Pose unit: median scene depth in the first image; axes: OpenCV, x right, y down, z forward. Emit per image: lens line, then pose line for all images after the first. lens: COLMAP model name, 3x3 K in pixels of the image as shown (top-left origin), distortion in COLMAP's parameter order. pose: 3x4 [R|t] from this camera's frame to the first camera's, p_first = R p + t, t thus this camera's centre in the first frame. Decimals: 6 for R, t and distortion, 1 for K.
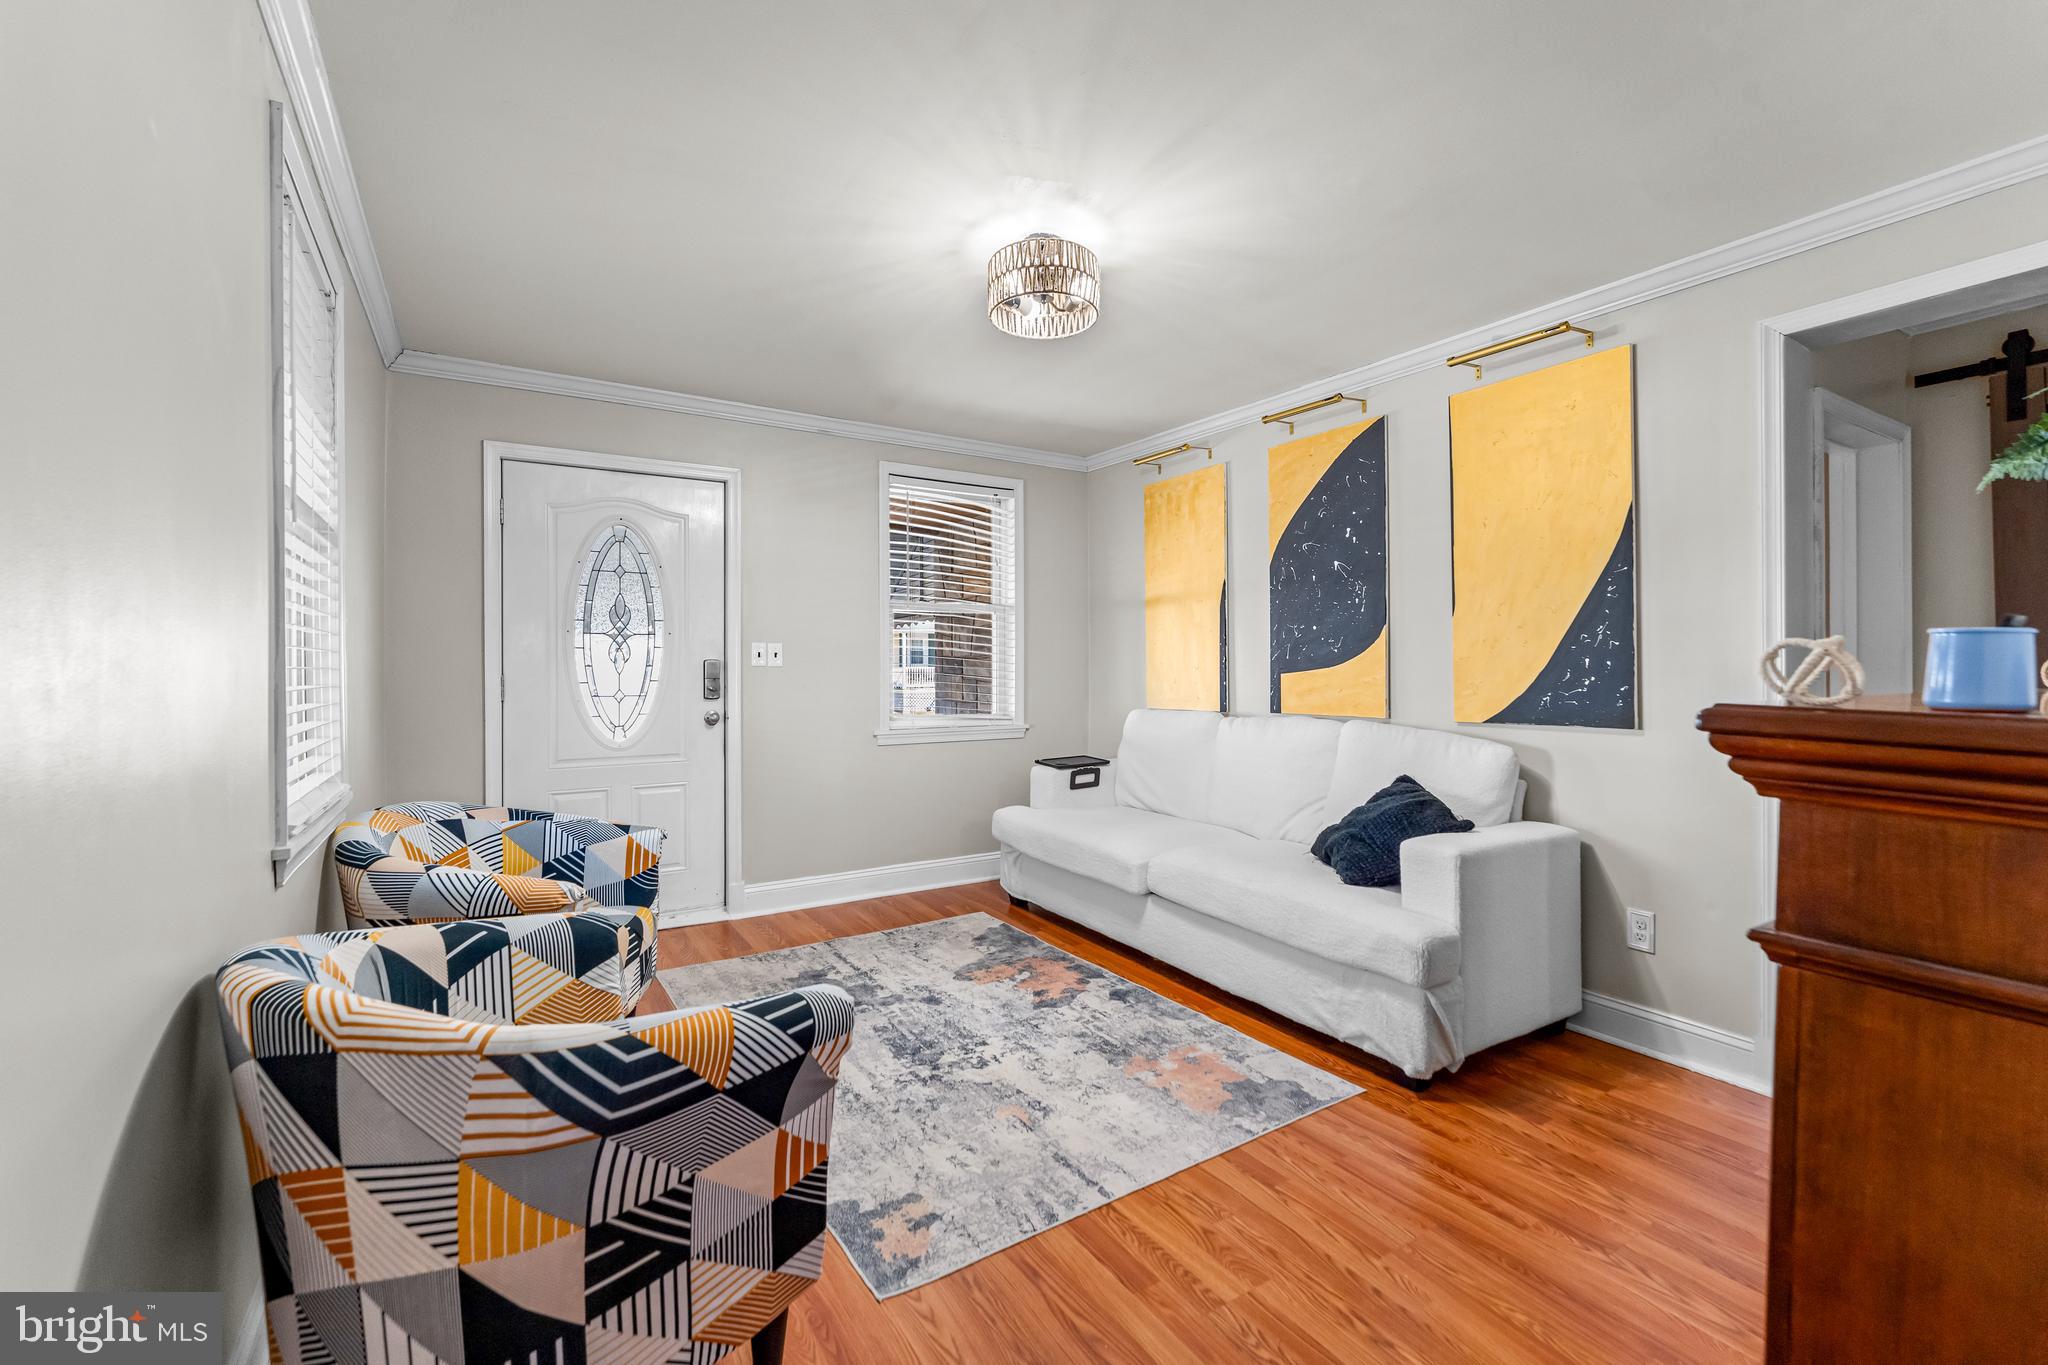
lens RADIAL K [[863.6, 0, 1016.8], [0, 863.6, 672.7], [0, 0, 1]] dist [-0.001471, -0.000196]
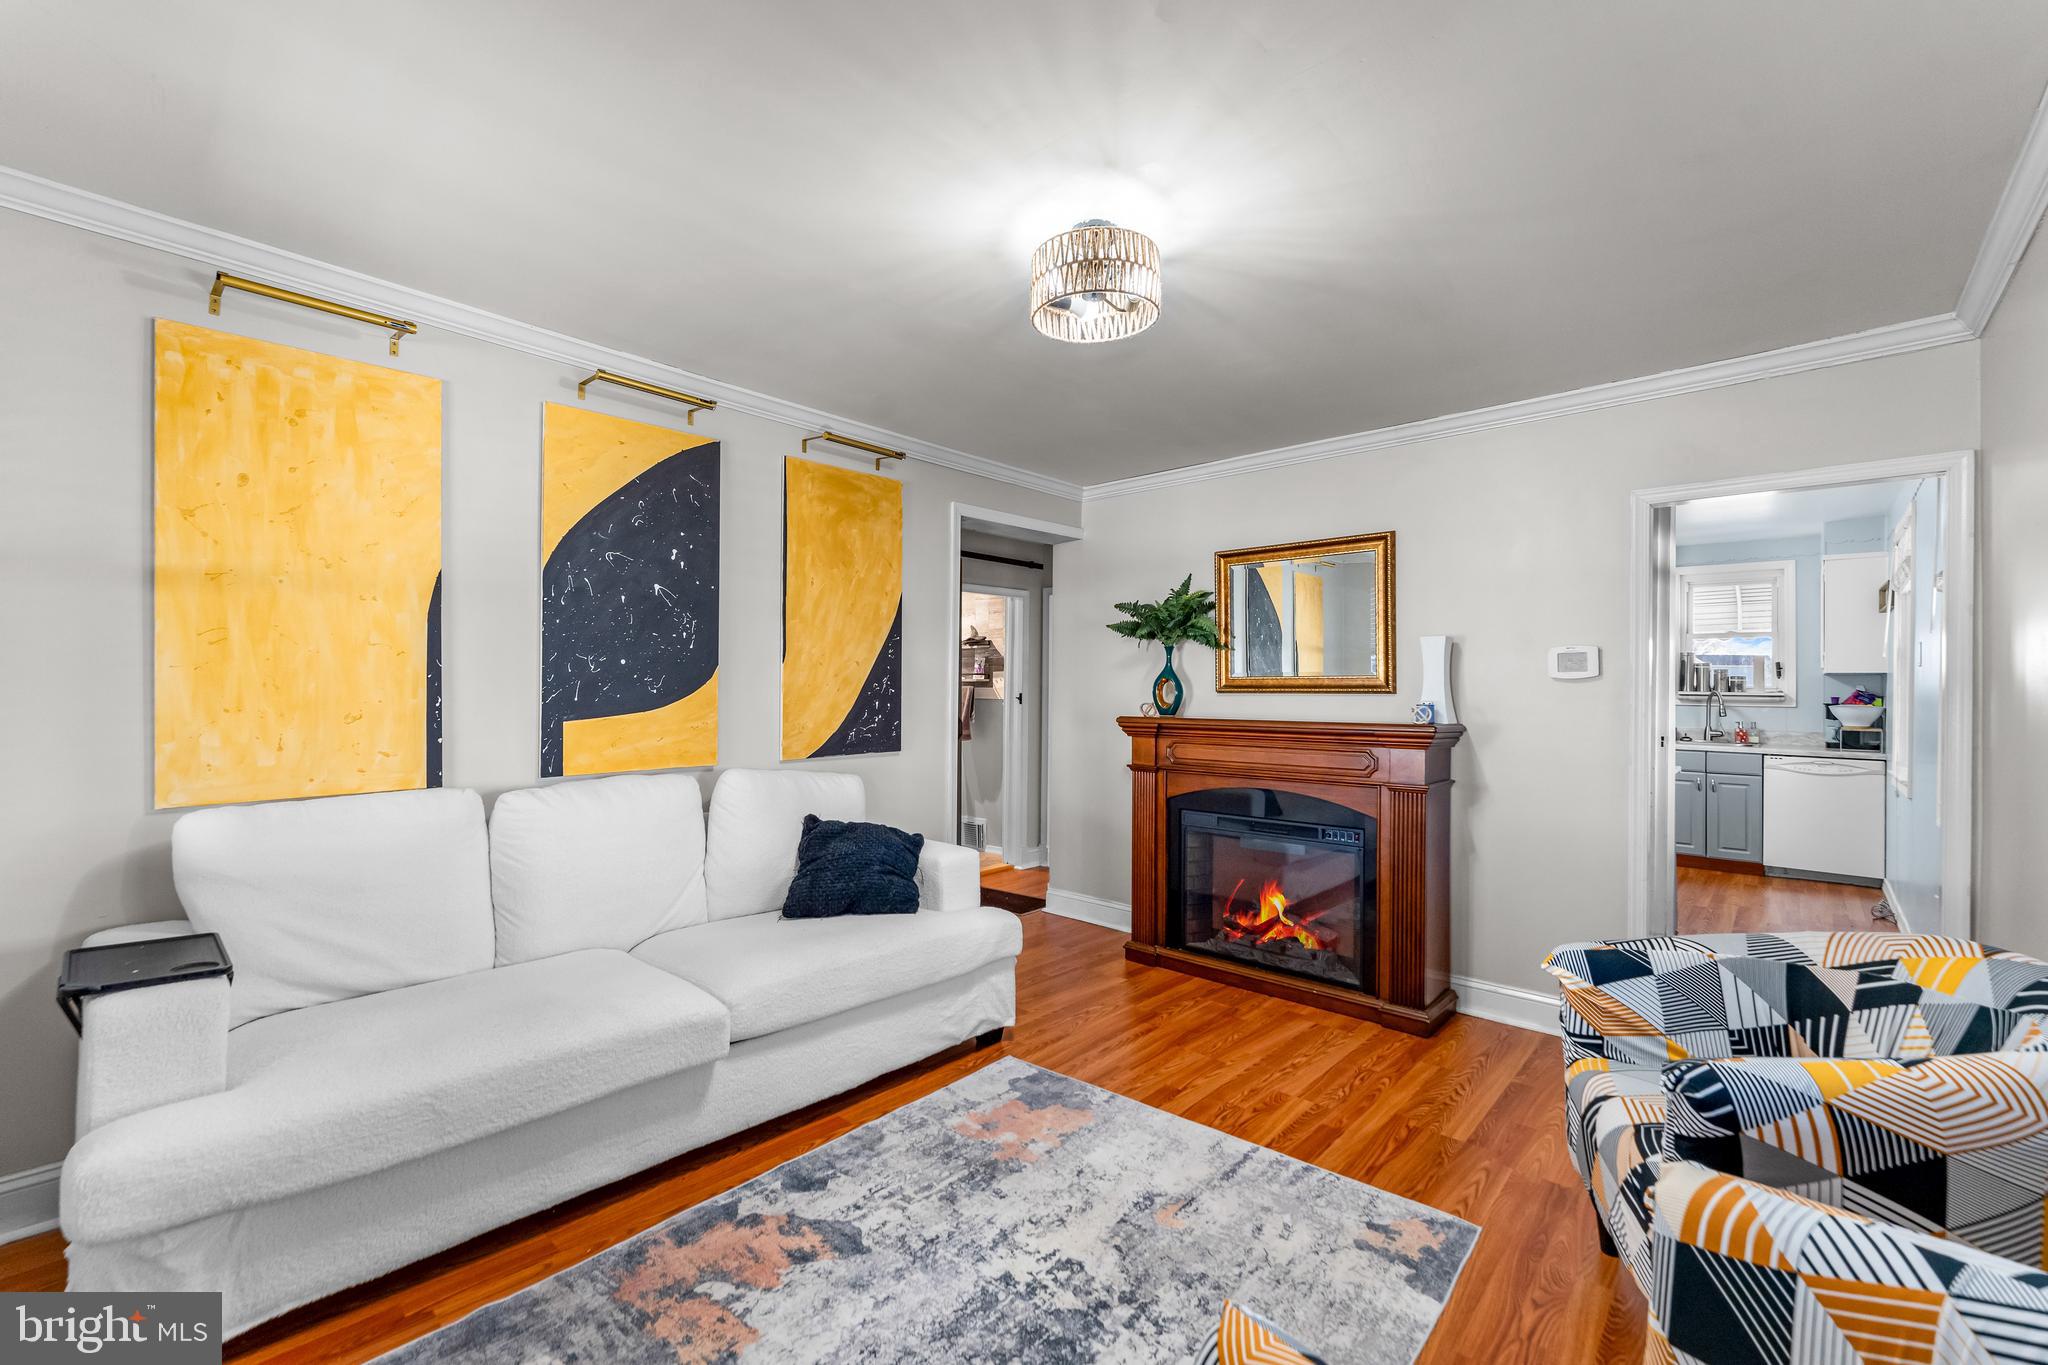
lens RADIAL K [[863.6, 0, 1019.2], [0, 863.6, 683.2], [0, 0, 1]] dist [-0.001471, -0.000196]
pose [[-0.280117, 0.008131, 0.959932, -0.704313], [0.000250, 0.999965, -0.008397, -0.034644], [-0.959966, -0.002112, -0.280109, 1.189712]]
